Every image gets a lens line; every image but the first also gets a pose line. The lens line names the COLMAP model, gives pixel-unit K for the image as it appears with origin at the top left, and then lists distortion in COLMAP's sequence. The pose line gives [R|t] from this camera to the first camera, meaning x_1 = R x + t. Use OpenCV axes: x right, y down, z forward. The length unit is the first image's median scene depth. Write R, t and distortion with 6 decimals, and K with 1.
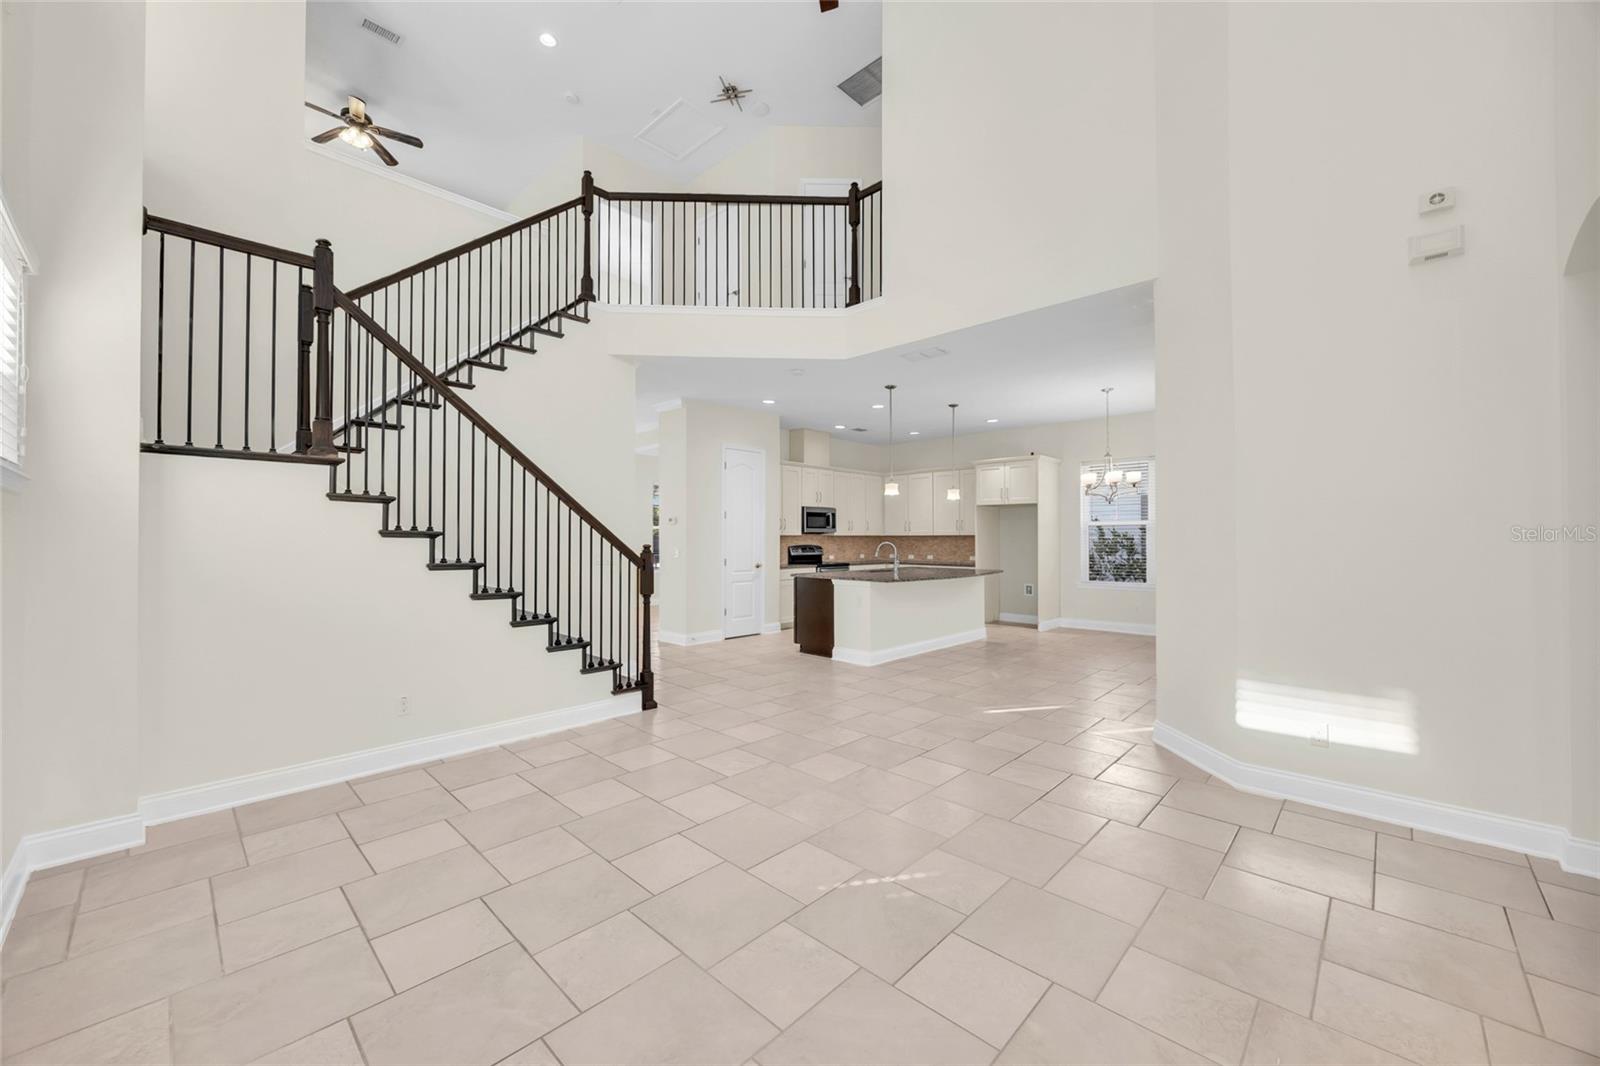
lens RADIAL K [[615.9, 0, 812.9], [0, 615.9, 527.2], [0, 0, 1]] dist [-0.001167, -0.000575]
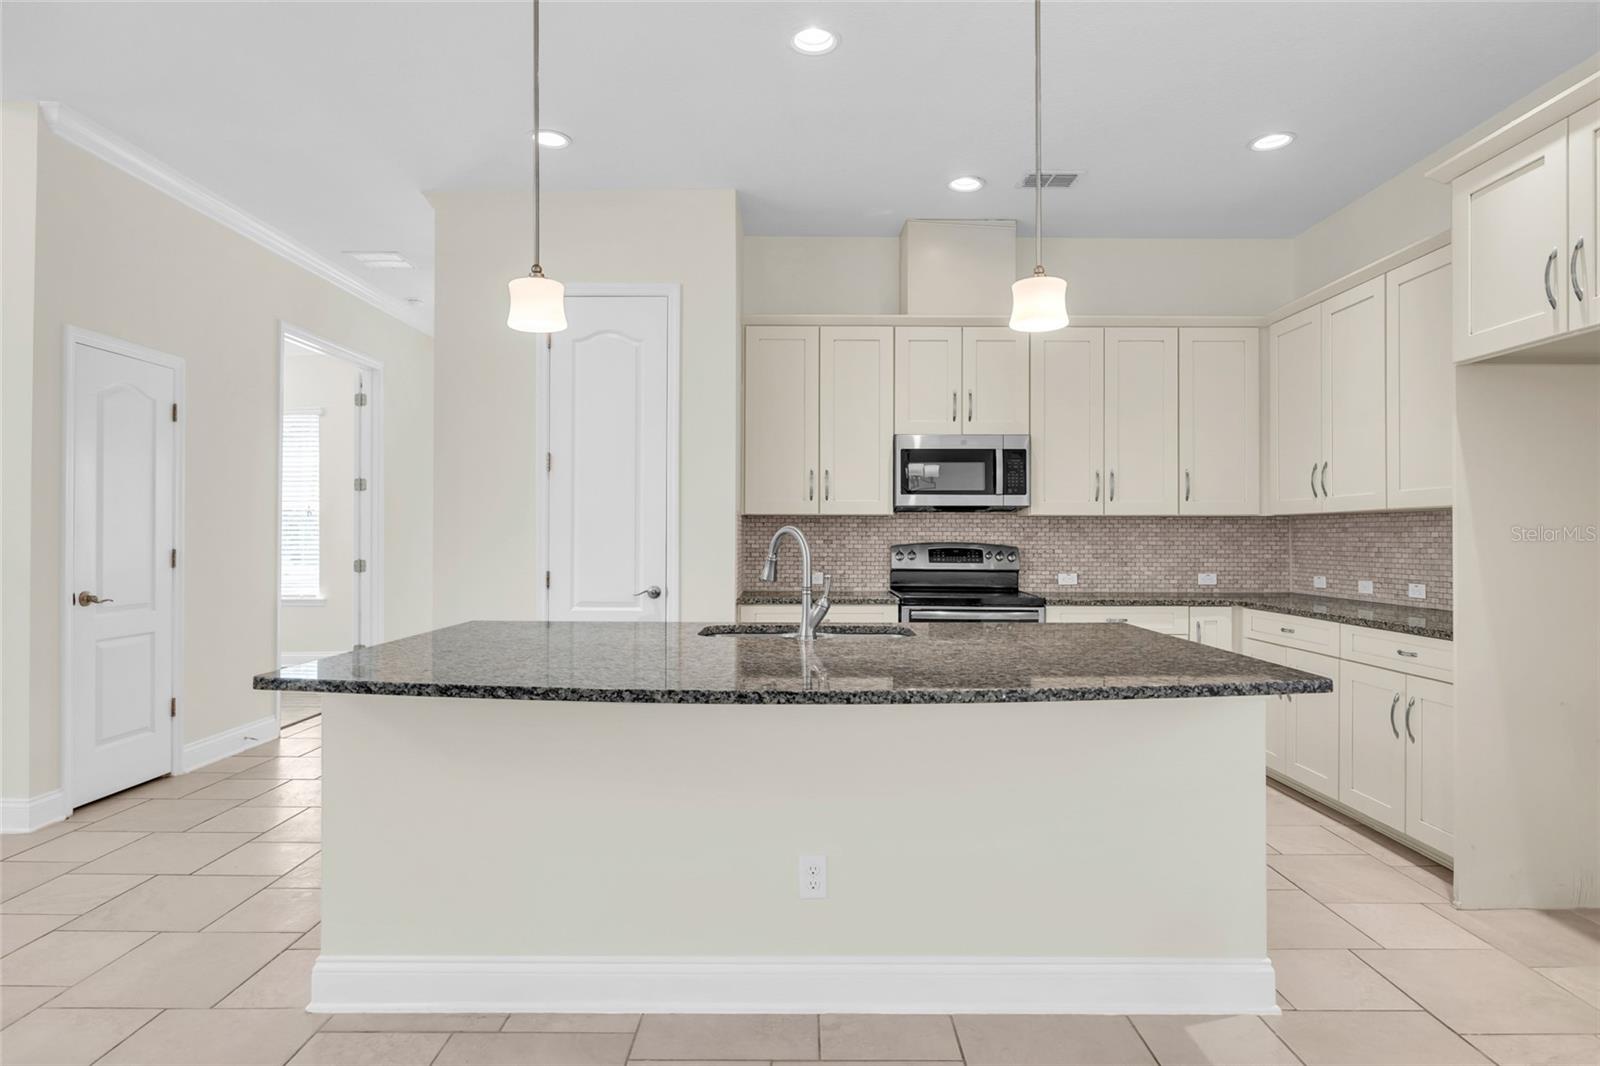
lens RADIAL K [[900.6, 0, 800.0], [0, 900.6, 529.7], [0, 0, 1]] dist [-0.000432, -0.003445]
pose [[0.683768, -0.004823, -0.729684, 0.459152], [0.008994, 0.999958, 0.001819, 0.028309], [0.729644, -0.007807, 0.683783, 0.824535]]
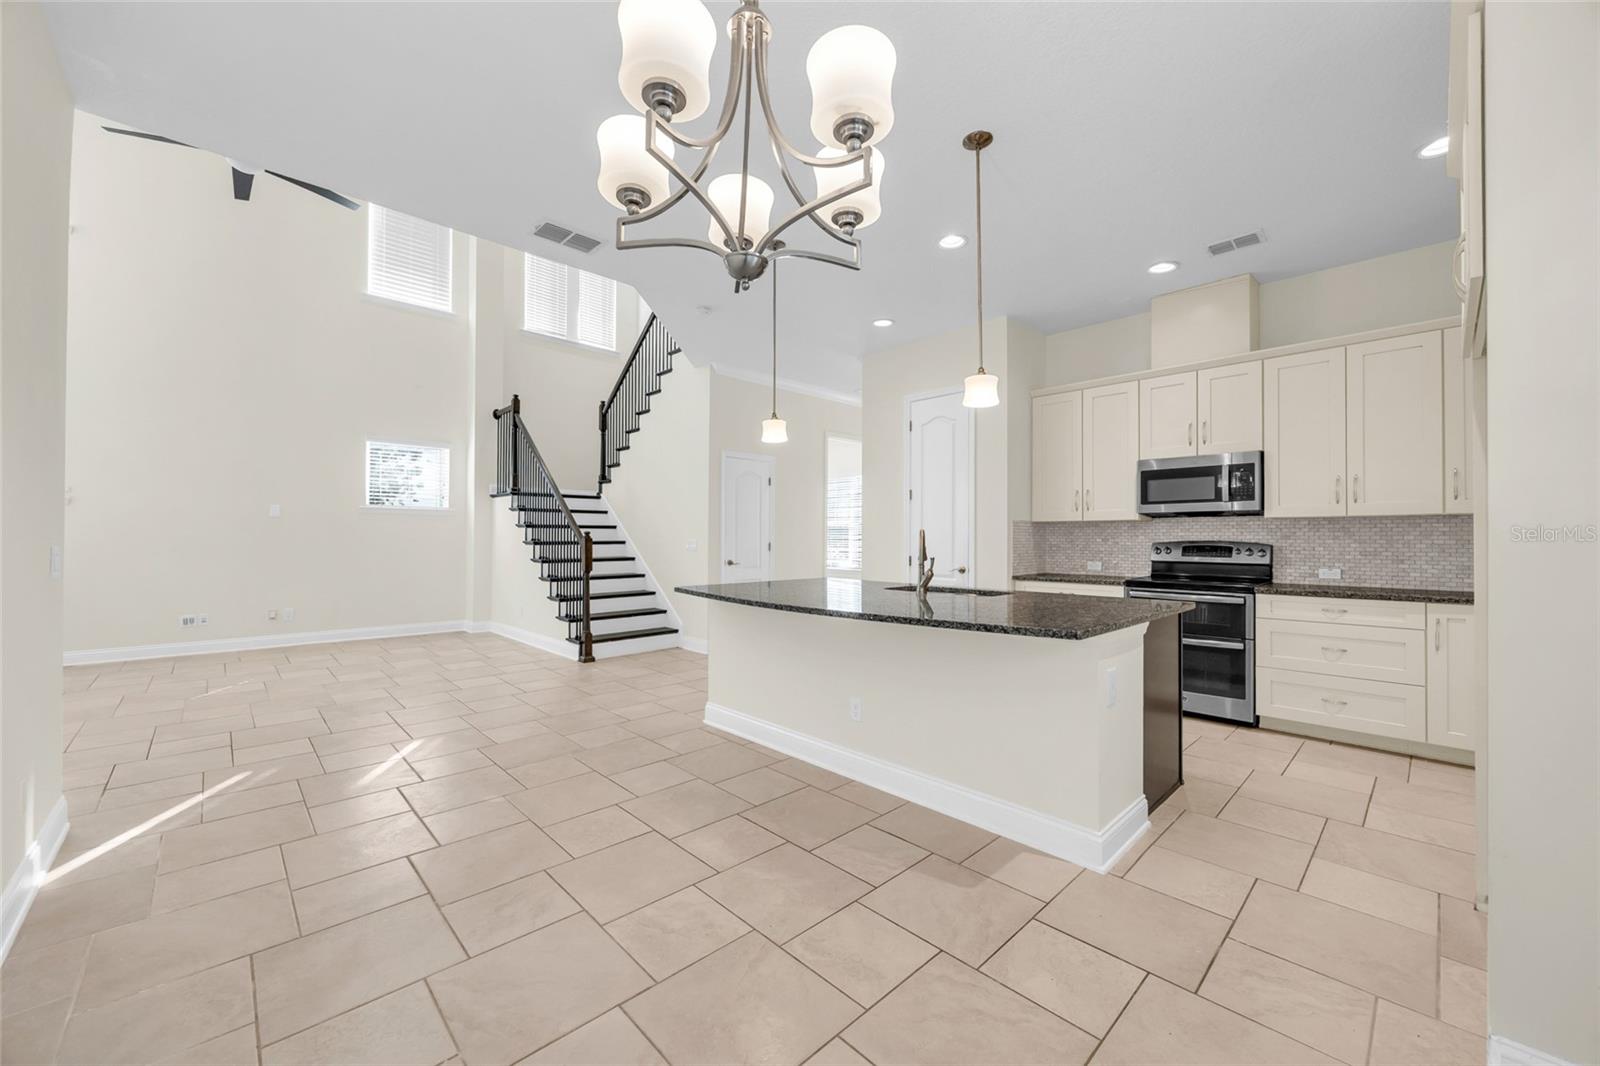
lens RADIAL K [[615.9, 0, 799.4], [0, 615.9, 529.1], [0, 0, 1]] dist [-0.001167, -0.000575]
pose [[-0.055757, -0.014719, -0.998336, 0.672389], [0.012782, 0.999799, -0.015454, 0.033944], [0.998363, -0.013622, -0.055558, 1.047987]]
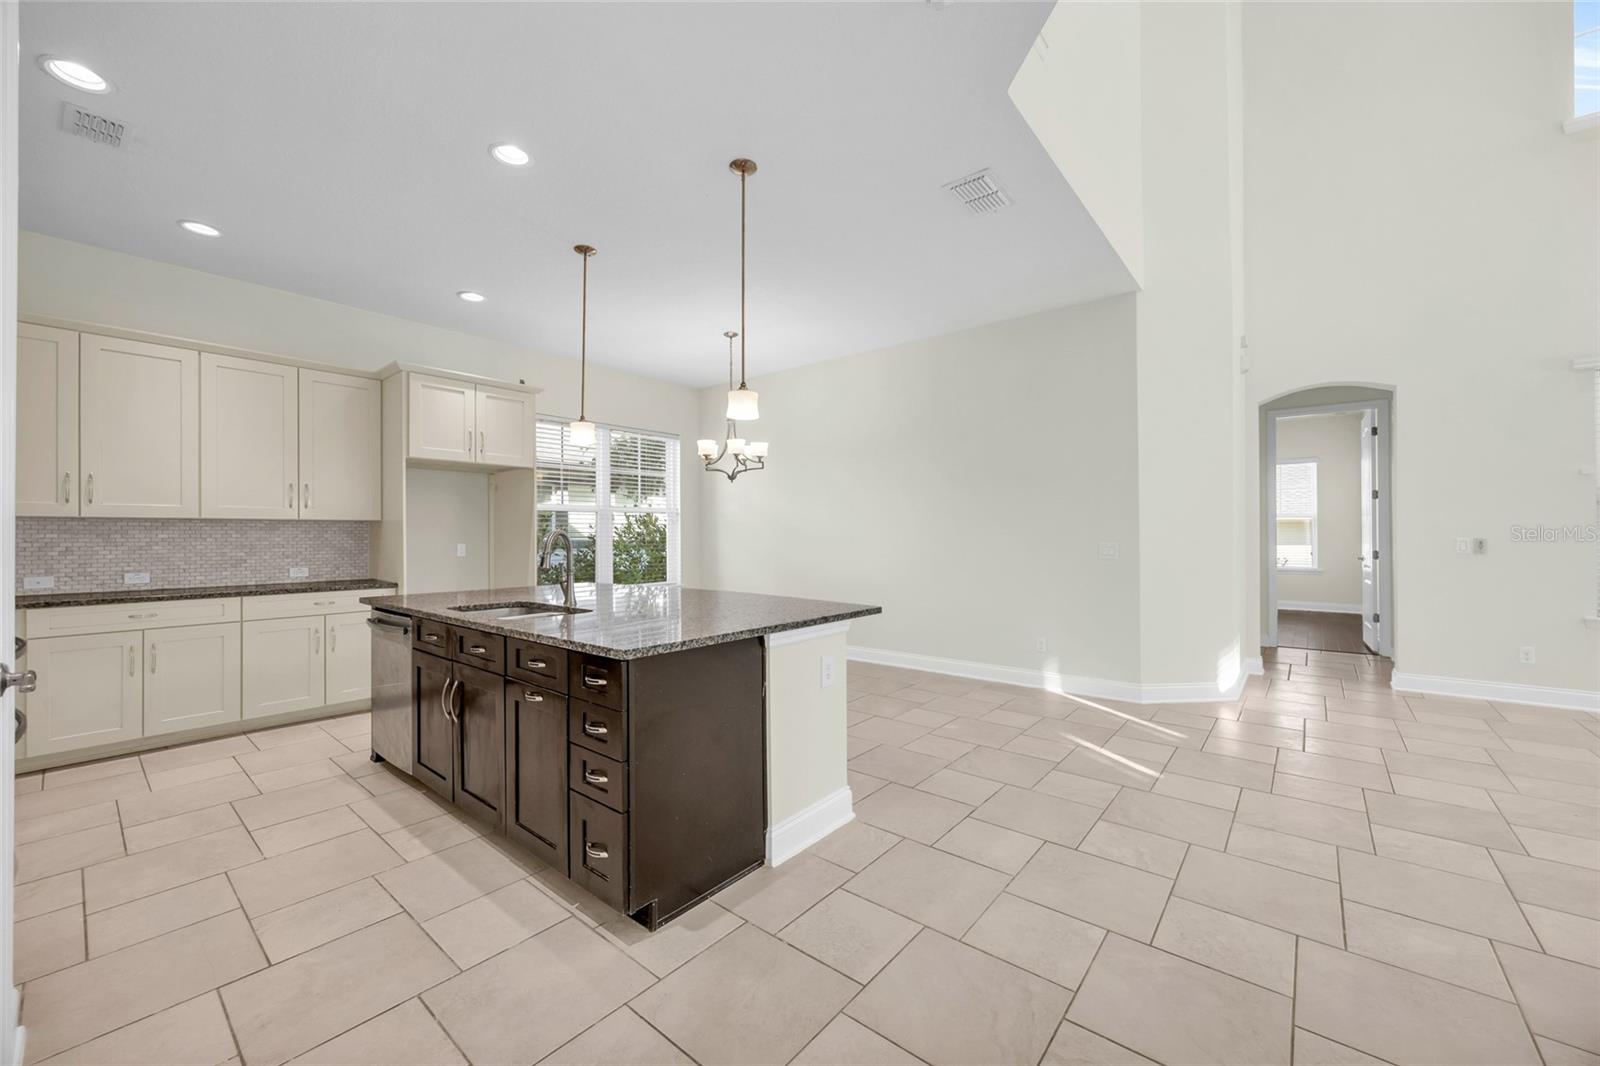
lens RADIAL K [[615.9, 0, 793.2], [0, 615.9, 536.4], [0, 0, 1]] dist [-0.001167, -0.000575]
pose [[-0.055566, -0.007490, 0.998427, -0.307117], [-0.010985, 0.999916, 0.006890, 0.025903], [-0.998395, -0.010585, -0.055644, 0.985851]]
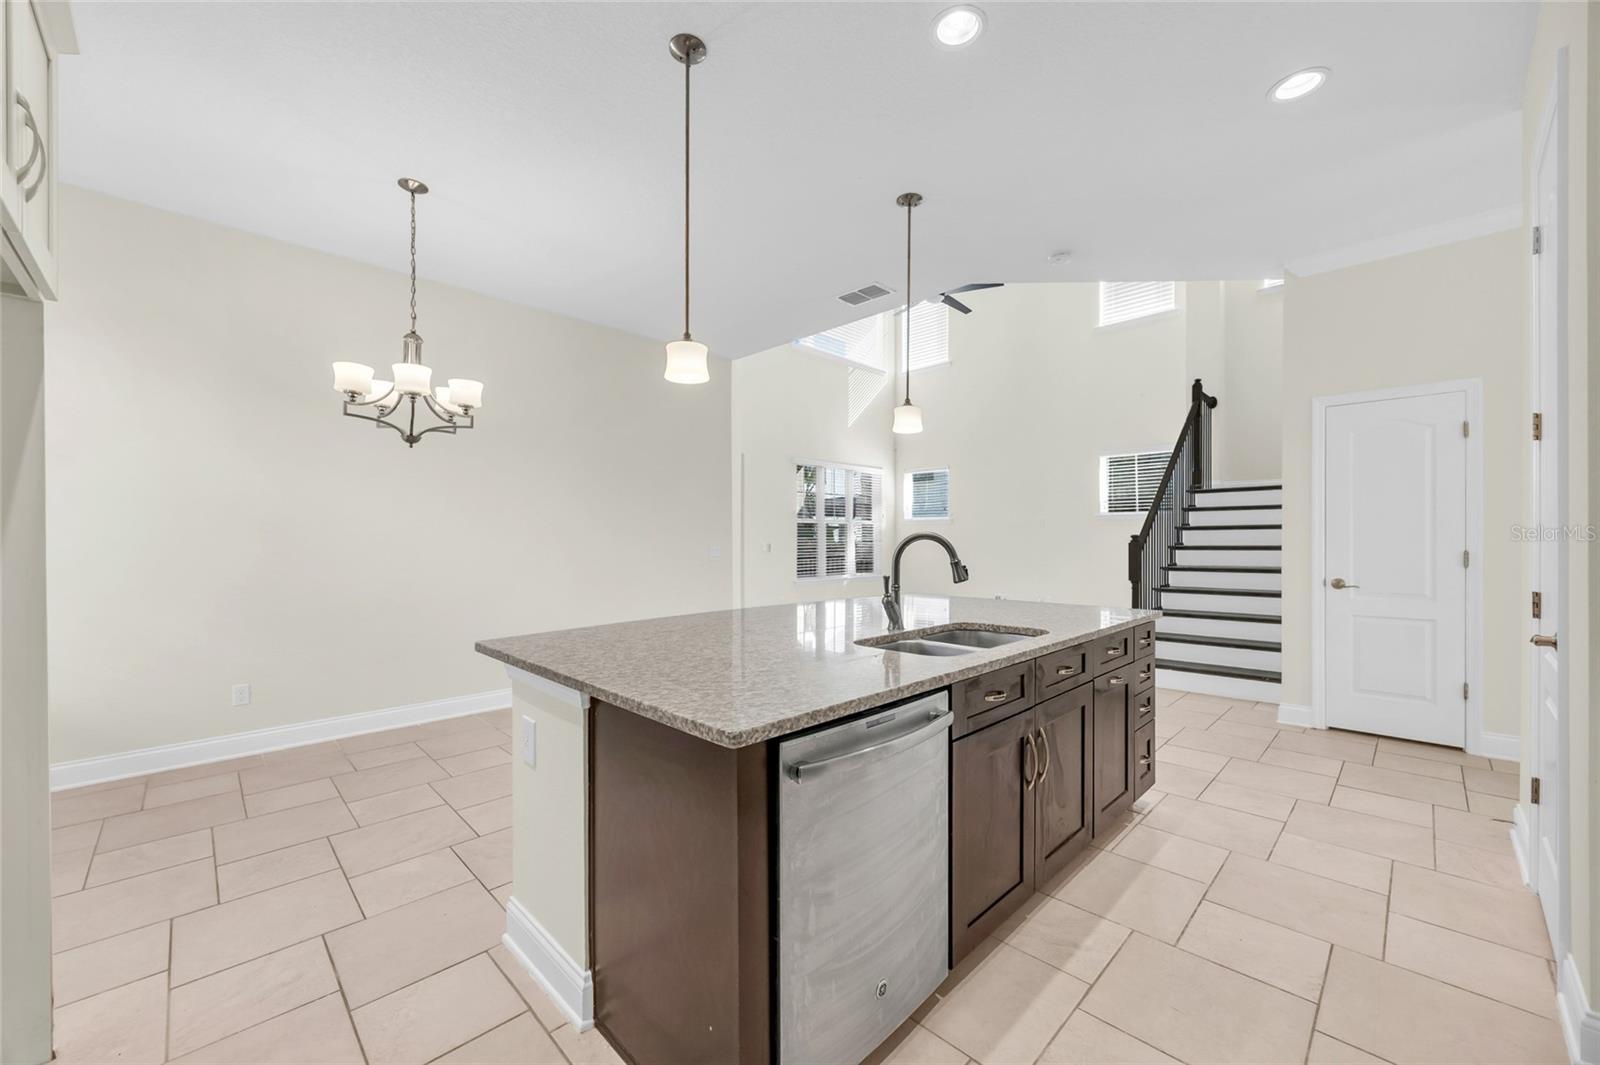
lens RADIAL K [[615.9, 0, 811.8], [0, 615.9, 537.1], [0, 0, 1]] dist [-0.001167, -0.000575]
pose [[-0.999568, 0.004134, 0.029089, 0.184058], [0.003559, 0.999797, -0.019808, 0.036215], [-0.029165, -0.019696, -0.999381, 1.469482]]
